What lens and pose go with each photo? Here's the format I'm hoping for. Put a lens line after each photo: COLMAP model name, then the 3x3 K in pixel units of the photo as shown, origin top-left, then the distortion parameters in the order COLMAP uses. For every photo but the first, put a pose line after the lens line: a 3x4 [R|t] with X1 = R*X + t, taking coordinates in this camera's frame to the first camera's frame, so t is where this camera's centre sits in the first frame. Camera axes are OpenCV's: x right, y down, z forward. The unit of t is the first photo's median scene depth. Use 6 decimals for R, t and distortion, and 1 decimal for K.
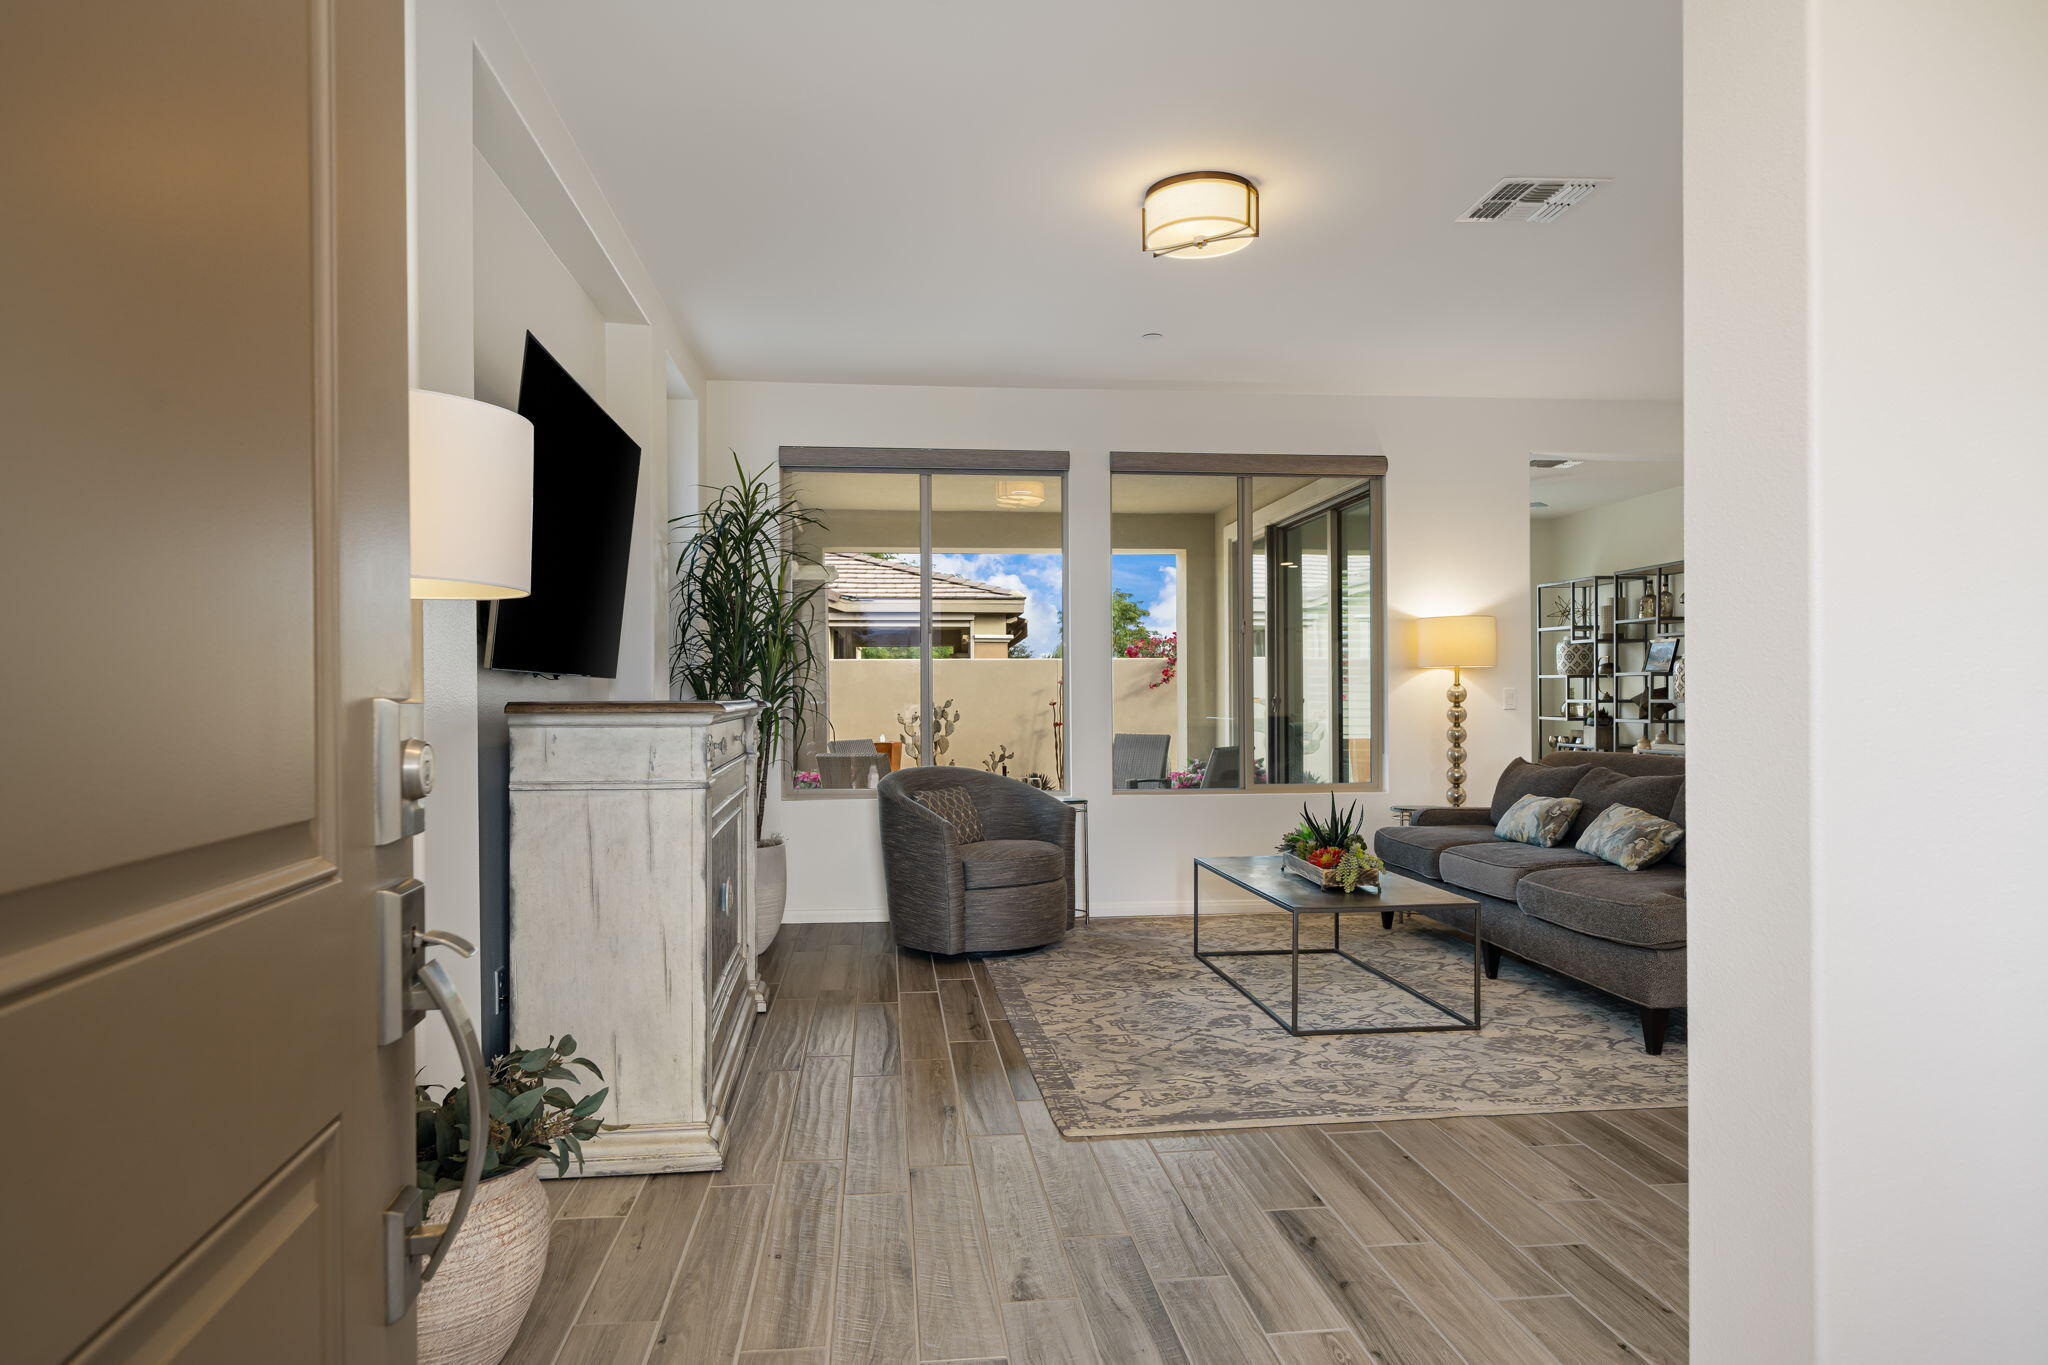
lens RADIAL K [[1249.4, 0, 1024.0], [0, 1249.4, 682.5], [0, 0, 1]] dist [-0.007443, -0.000375]
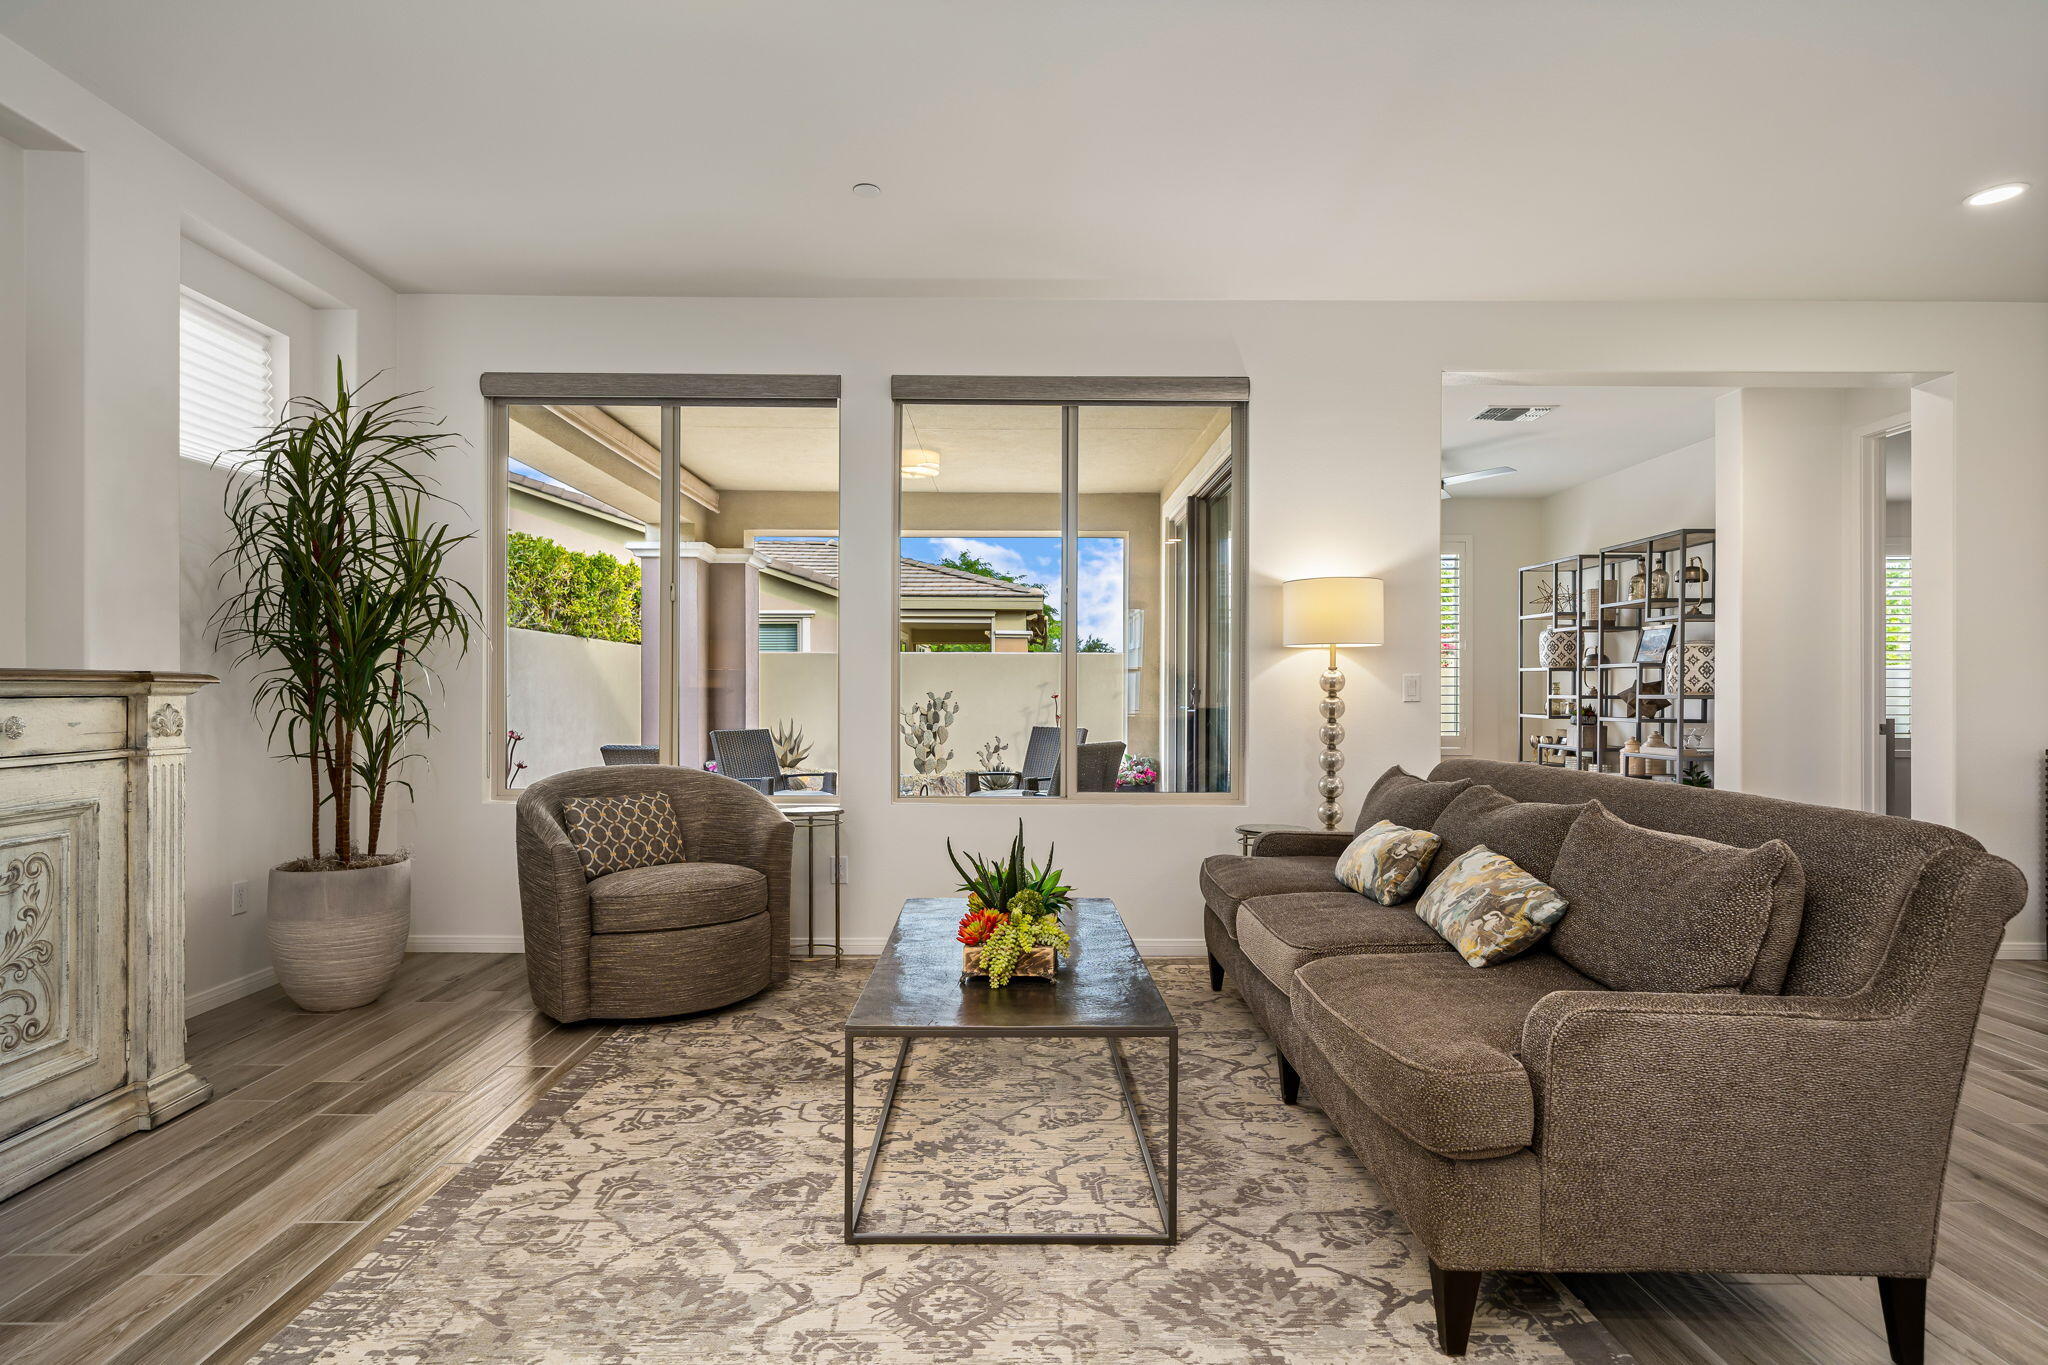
lens RADIAL K [[1078.5, 0, 1024.0], [0, 1078.5, 682.5], [0, 0, 1]] dist [0.001497, 0.000441]
pose [[0.995427, 0.008944, -0.095109, 0.222425], [-0.008799, 0.999959, 0.001937, 0.010832], [0.095123, -0.001091, 0.995465, 0.322713]]
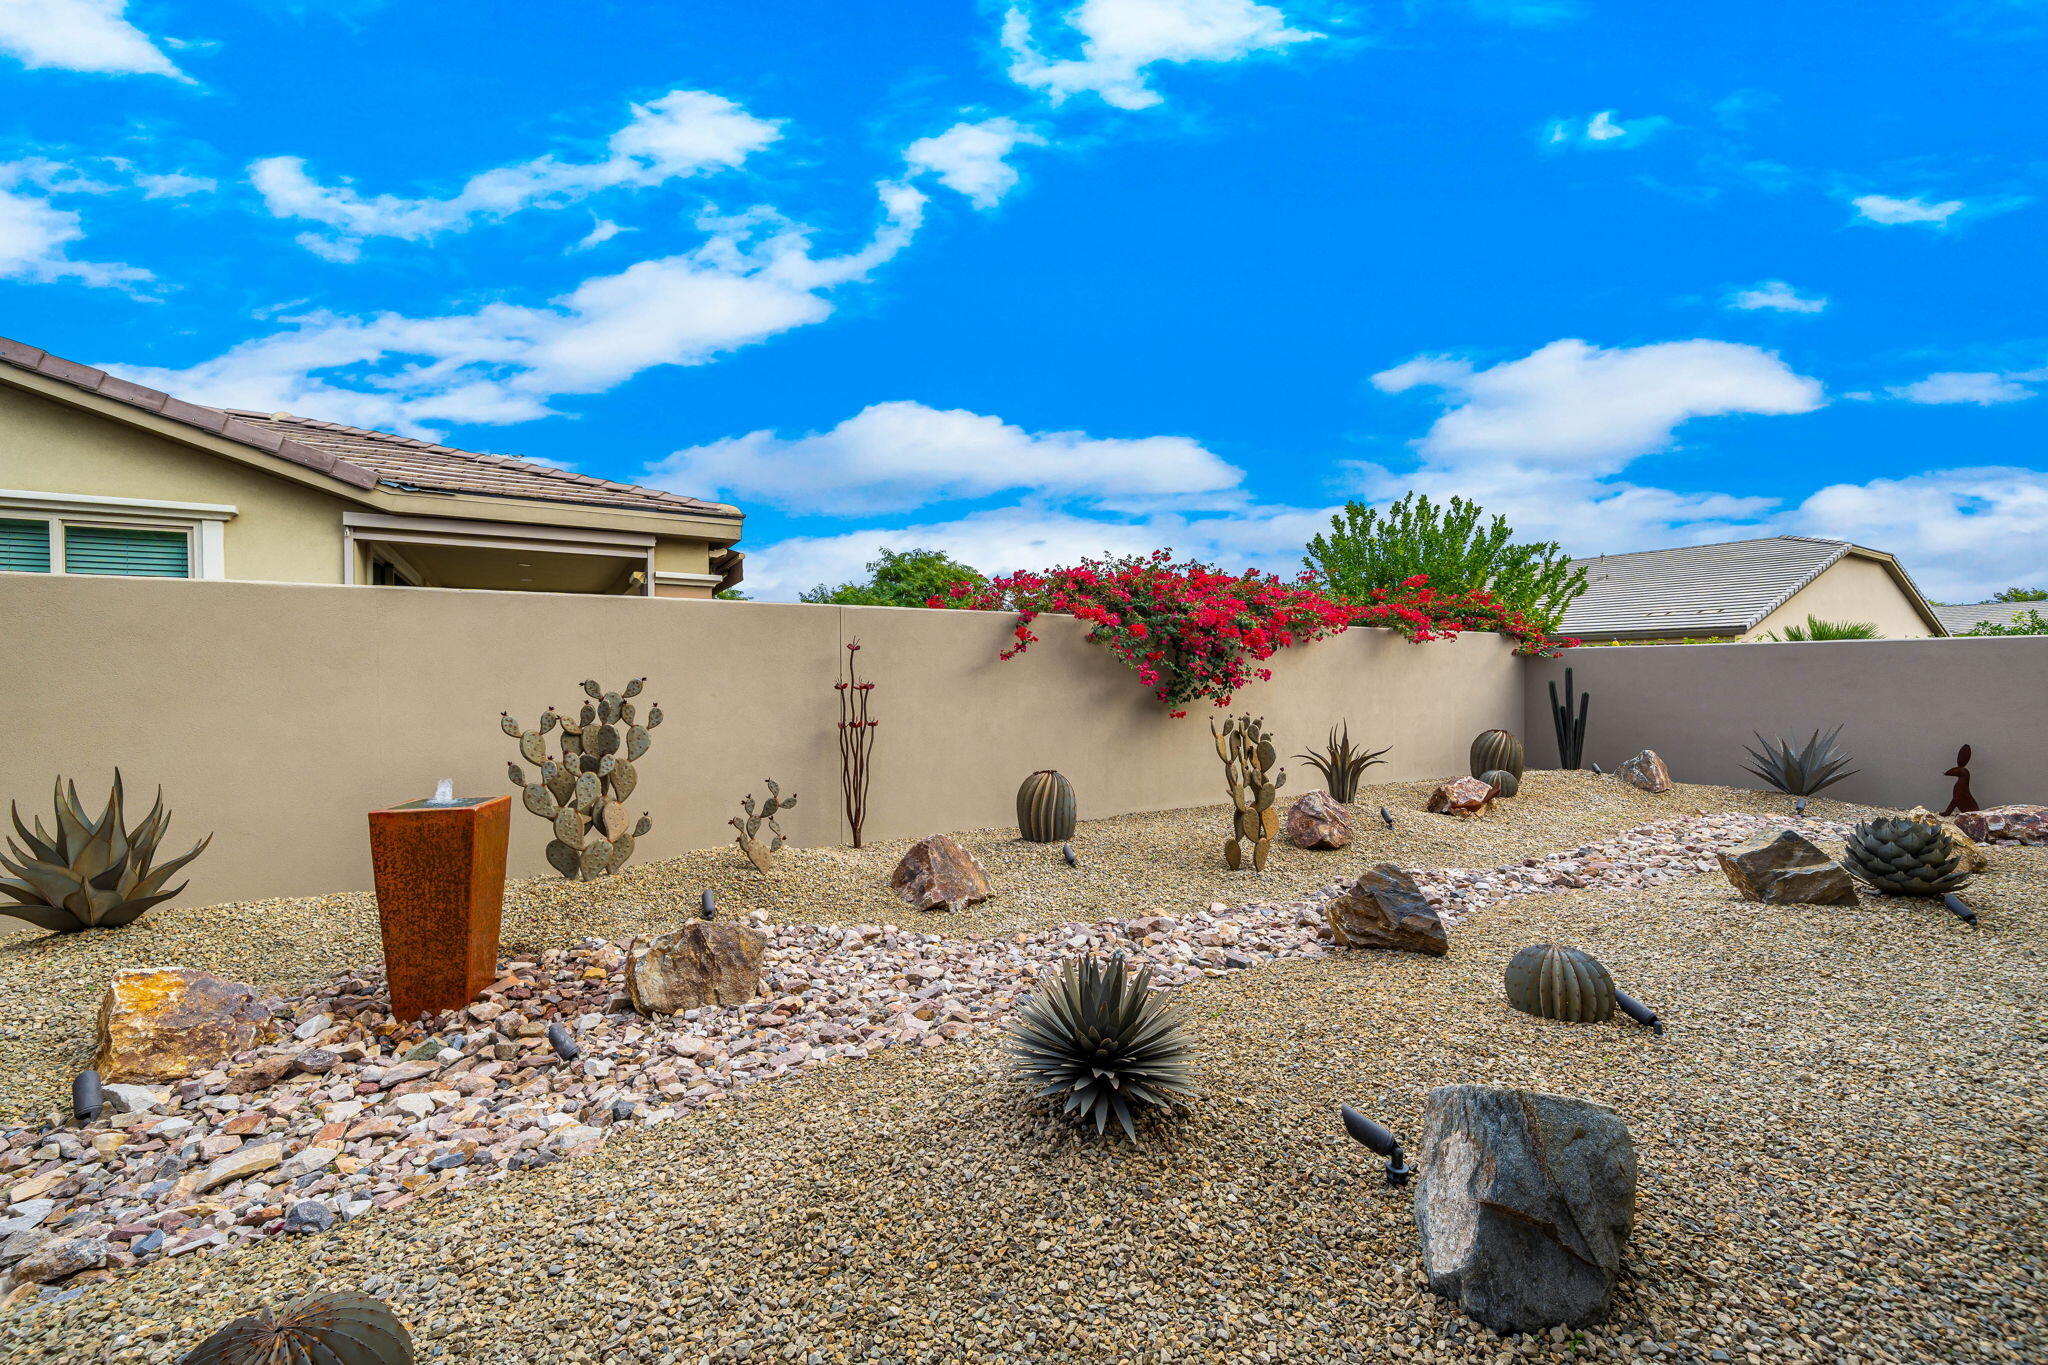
lens RADIAL K [[856.8, 0, 1024.0], [0, 856.8, 682.5], [0, 0, 1]] dist [0.001103, 0.000182]
pose [[0.906770, 0.001503, 0.421624, -0.164963], [-0.007926, 0.999878, 0.013480, 0.026091], [-0.421552, -0.015565, 0.906671, 1.730979]]
